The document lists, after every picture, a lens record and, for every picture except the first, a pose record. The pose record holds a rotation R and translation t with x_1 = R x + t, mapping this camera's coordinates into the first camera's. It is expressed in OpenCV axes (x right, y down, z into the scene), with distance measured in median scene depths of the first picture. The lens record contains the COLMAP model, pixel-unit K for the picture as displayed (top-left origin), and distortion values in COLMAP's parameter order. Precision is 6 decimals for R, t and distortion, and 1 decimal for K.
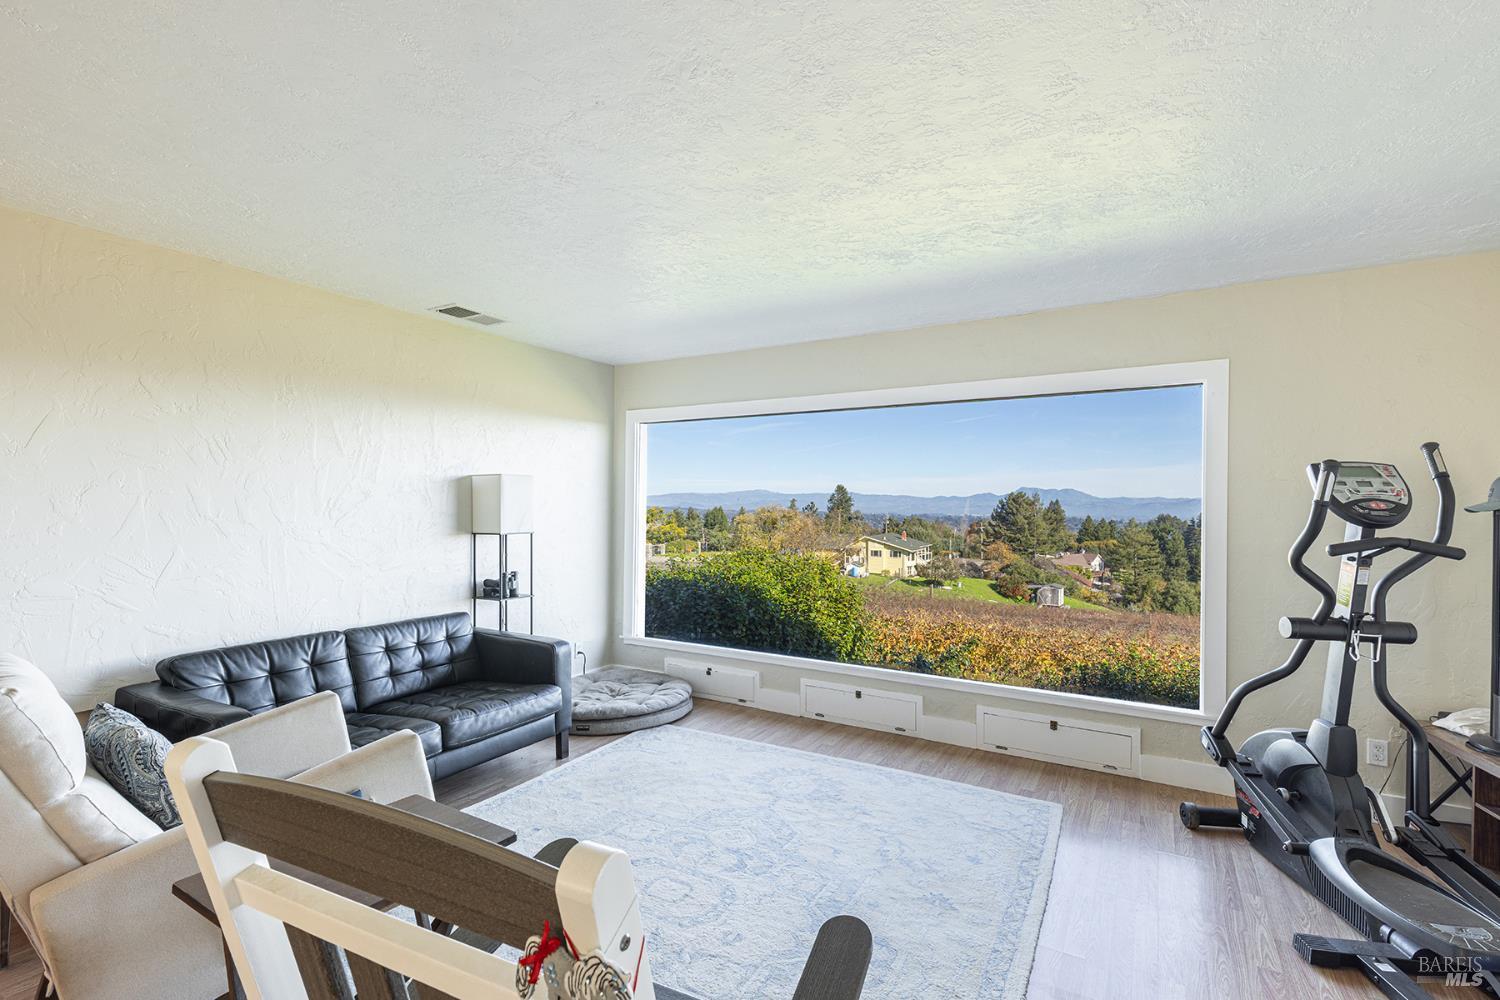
lens RADIAL K [[683.1, 0, 750.5], [0, 683.1, 501.1], [0, 0, 1]] dist [0.010226, -0.000014]
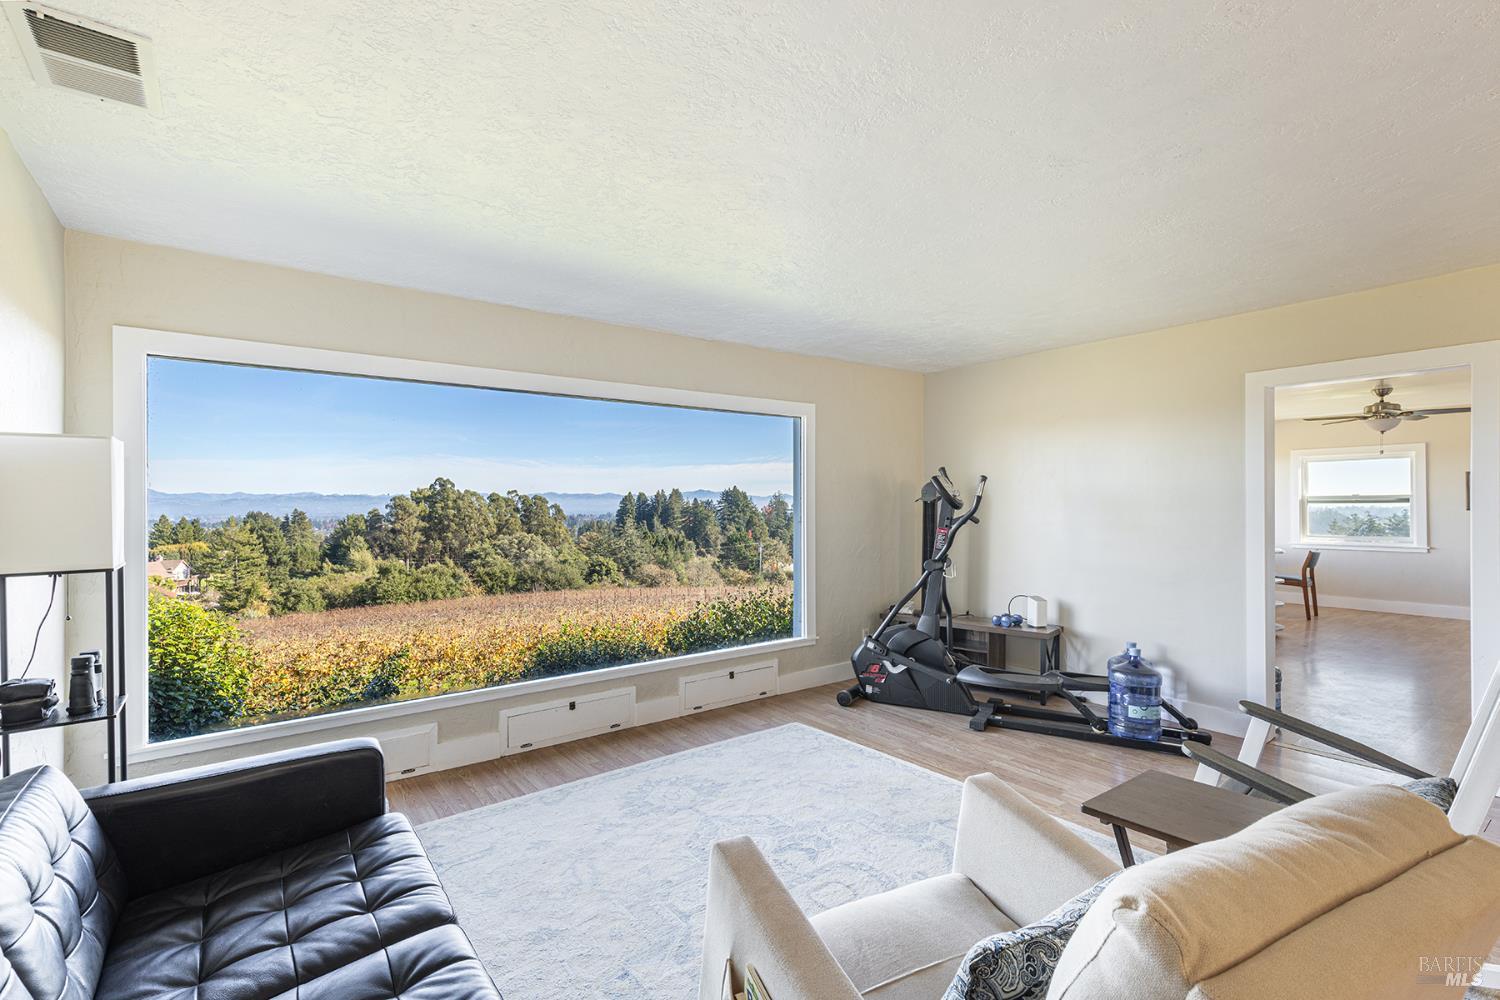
lens RADIAL K [[683.1, 0, 760.7], [0, 683.1, 502.4], [0, 0, 1]] dist [0.010226, -0.000014]
pose [[0.372591, -0.007012, 0.927969, -0.032280], [0.000473, 0.999973, 0.007366, 0.000063], [-0.927995, -0.002306, 0.372584, 0.022418]]
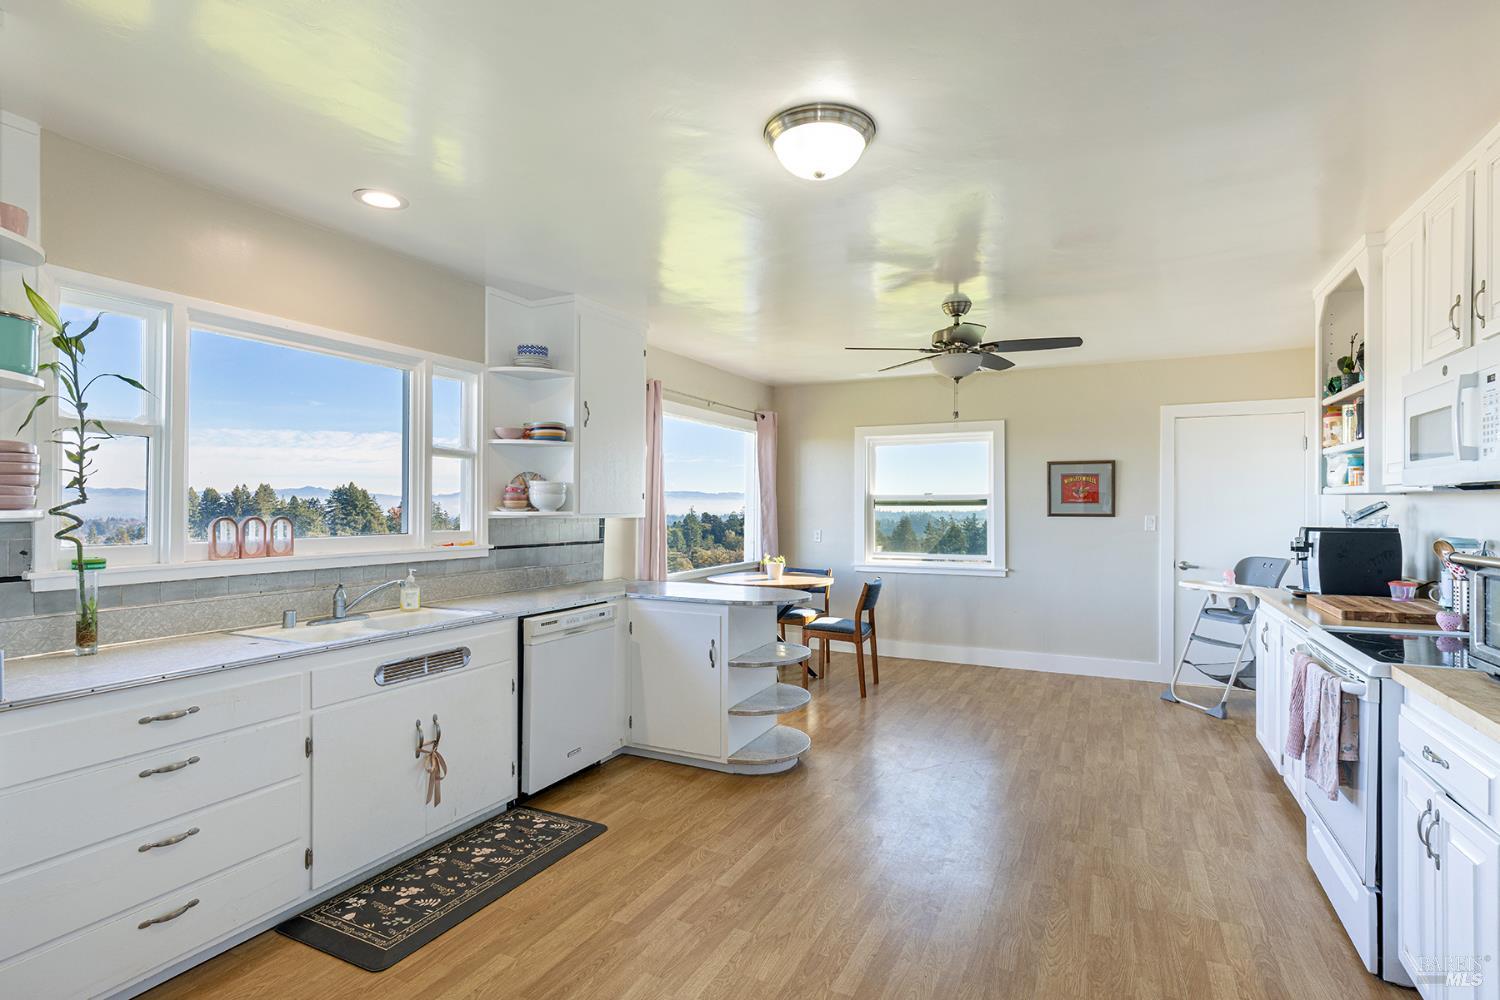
lens RADIAL K [[734.0, 0, 761.5], [0, 734.0, 505.6], [0, 0, 1]] dist [0.008764, -0.000269]
pose [[-0.088448, -0.007392, 0.996053, 0.025274], [-0.011008, 0.999919, 0.006443, 0.000642], [-0.996020, -0.010394, -0.088522, 0.000956]]
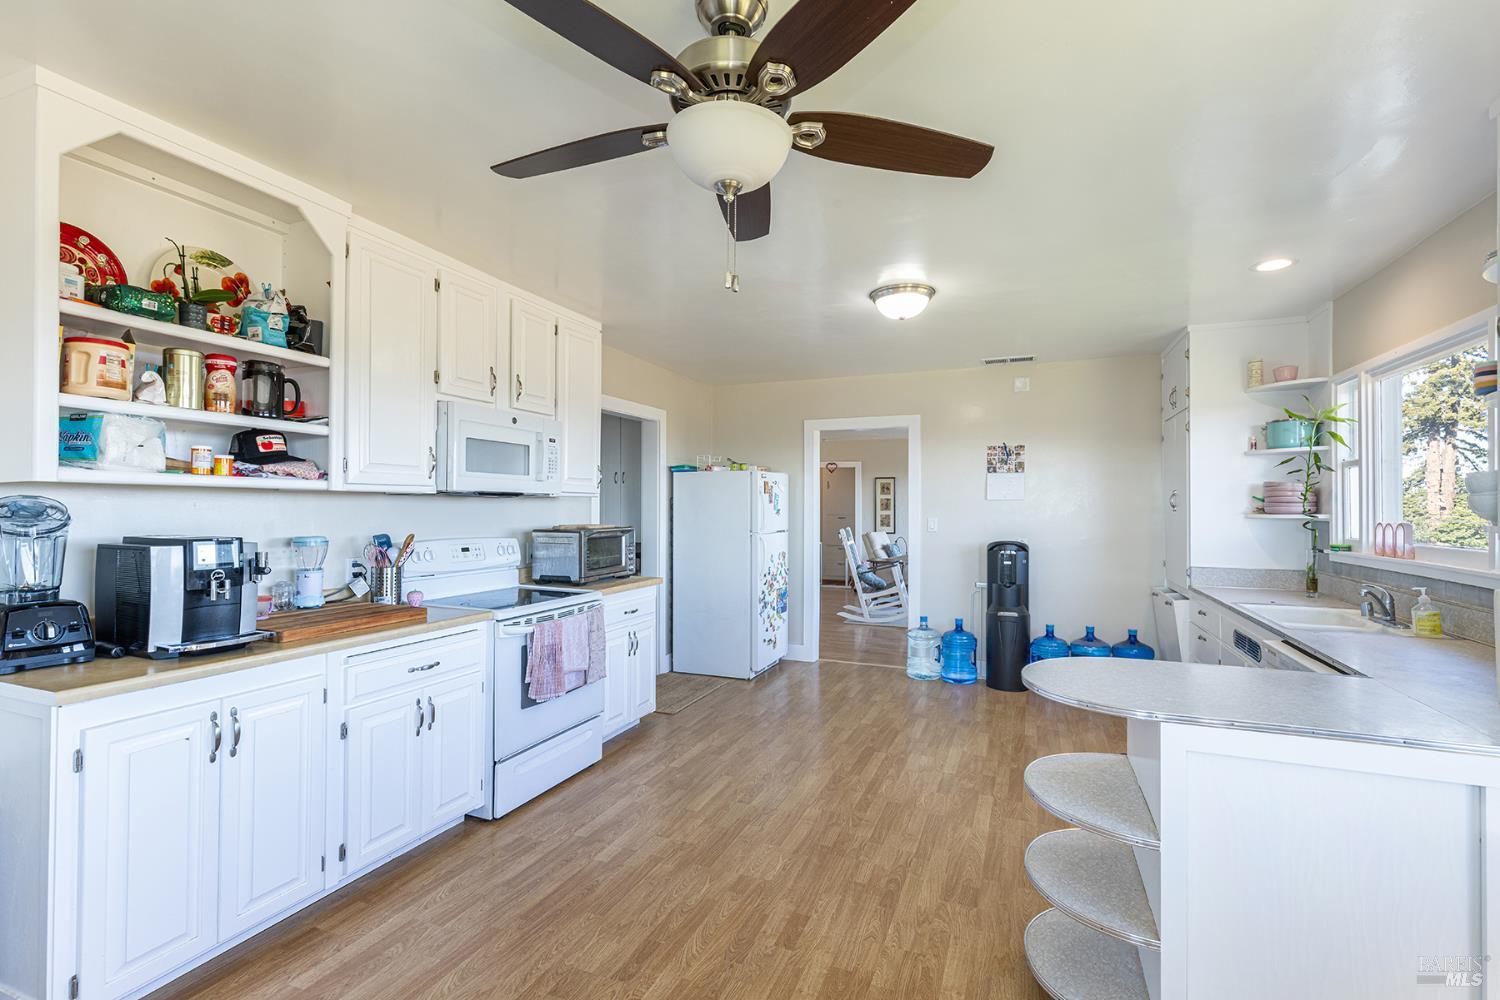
lens RADIAL K [[683.1, 0, 750.5], [0, 683.1, 505.0], [0, 0, 1]] dist [0.010226, -0.000014]
pose [[0.139721, -0.008899, -0.990151, 0.093795], [0.002543, 0.999960, -0.008628, 0.000881], [0.990188, -0.001312, 0.139738, -0.019107]]
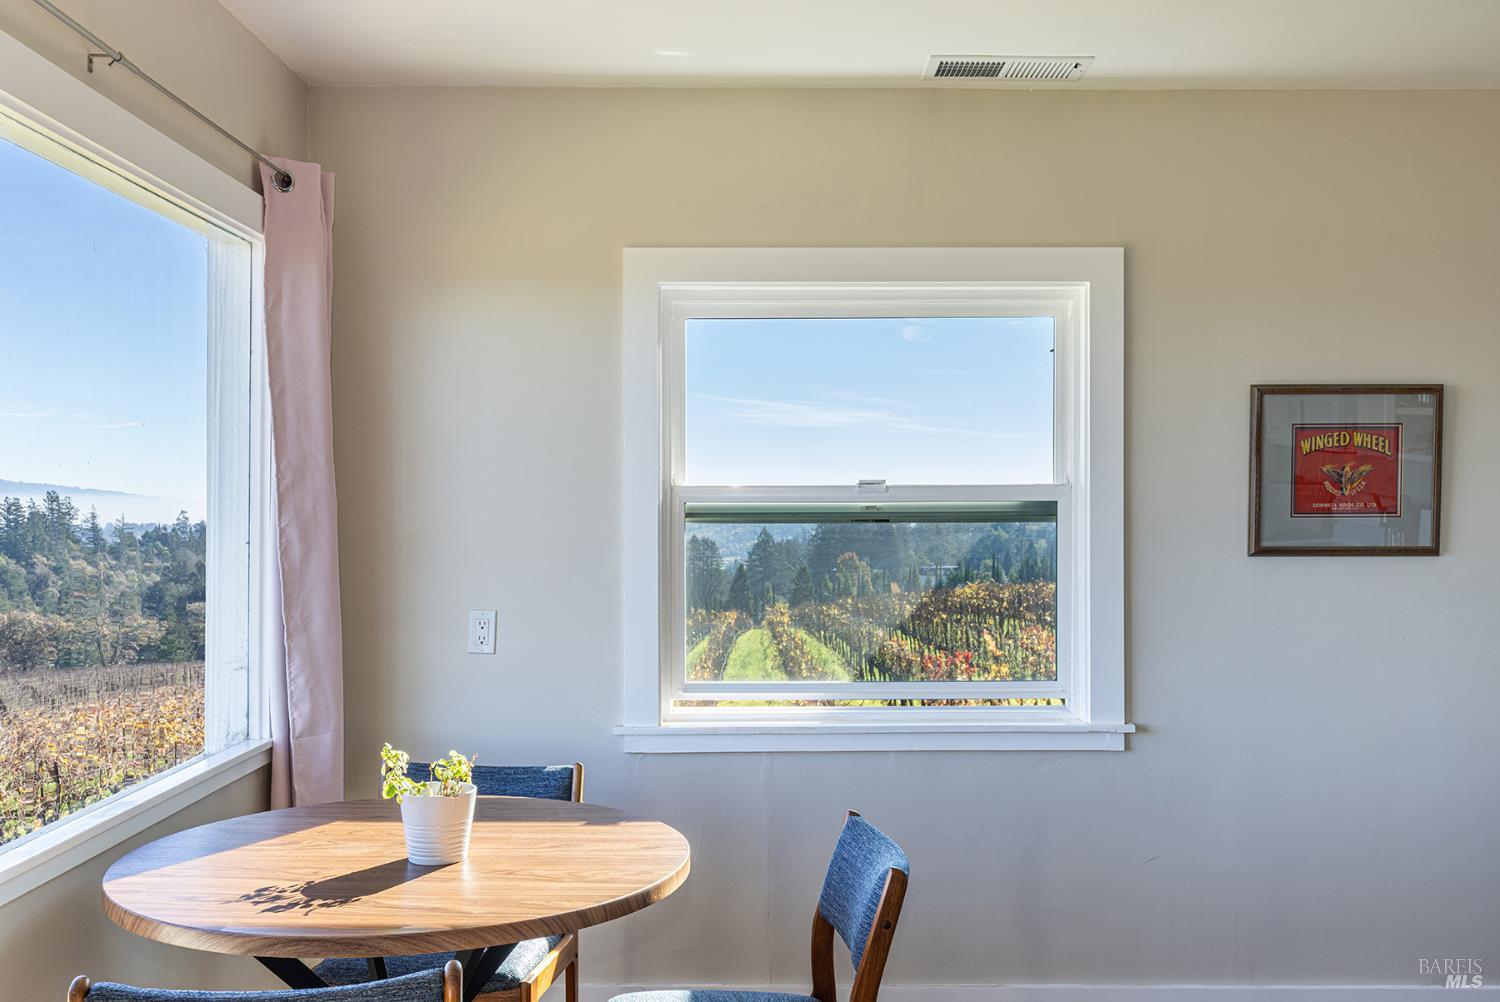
lens RADIAL K [[1462.5, 0, 752.1], [0, 1462.5, 511.2], [0, 0, 1]] dist [0.033122, 0.000000]
pose [[-0.513386, -0.009766, 0.858102, 0.063547], [-0.011639, 0.999923, 0.004417, 0.000428], [-0.858079, -0.007720, -0.513460, 0.003736]]
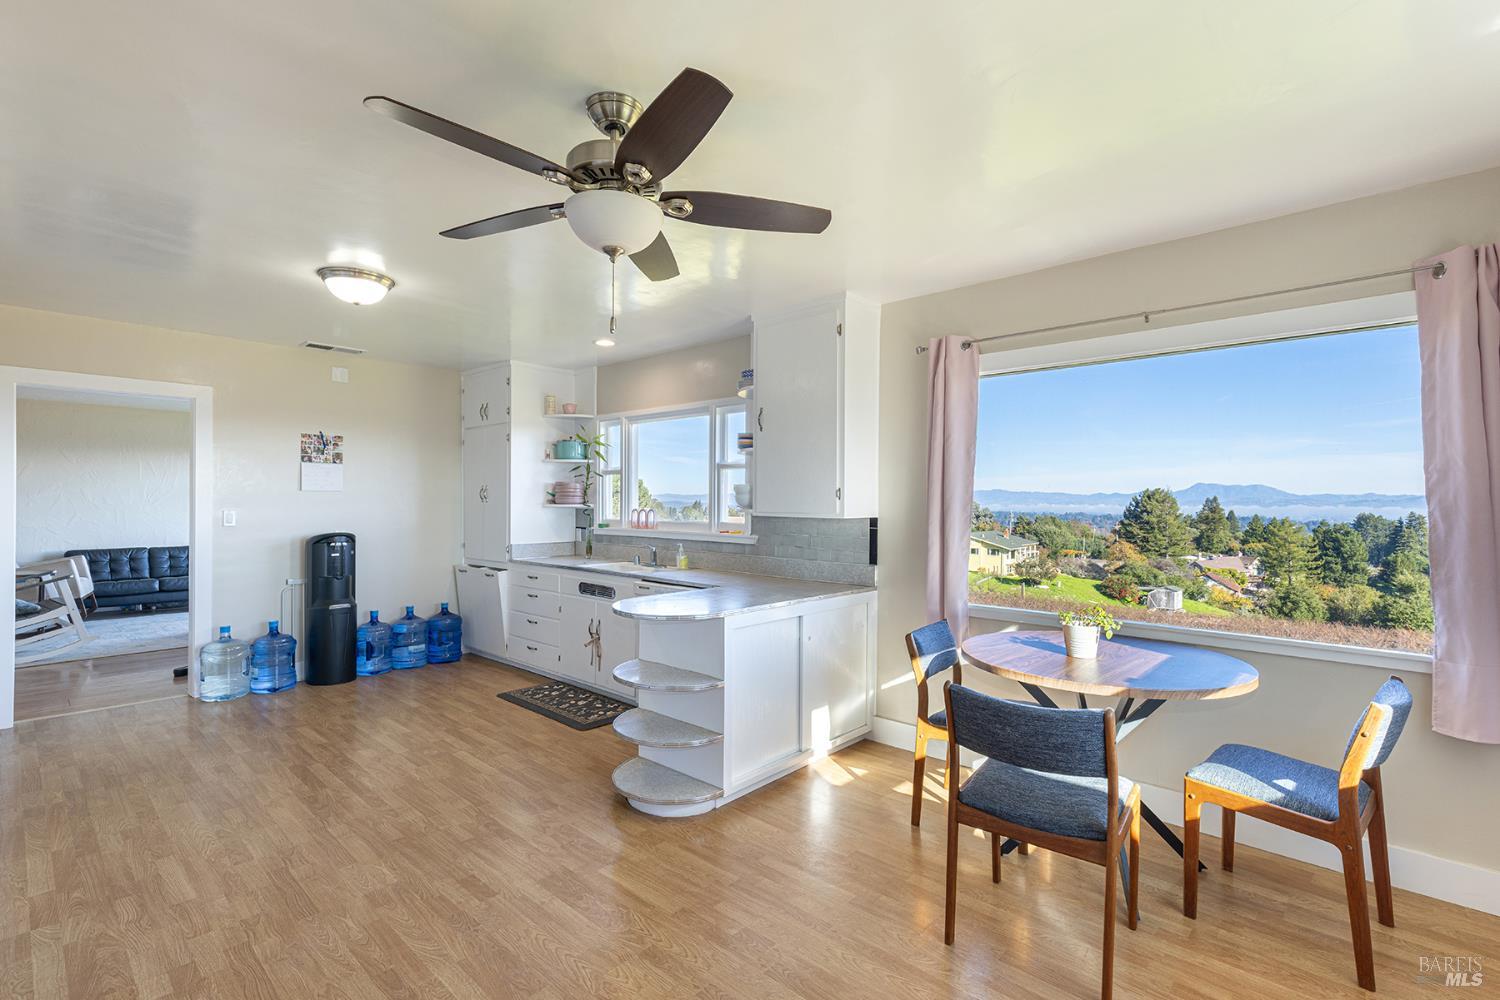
lens RADIAL K [[683.1, 0, 760.6], [0, 683.1, 502.4], [0, 0, 1]] dist [0.010226, -0.000014]
pose [[0.979178, -0.000001, -0.203003, 0.085151], [0.000933, 0.999989, 0.004495, 0.000709], [0.203001, -0.004591, 0.979168, -0.039936]]
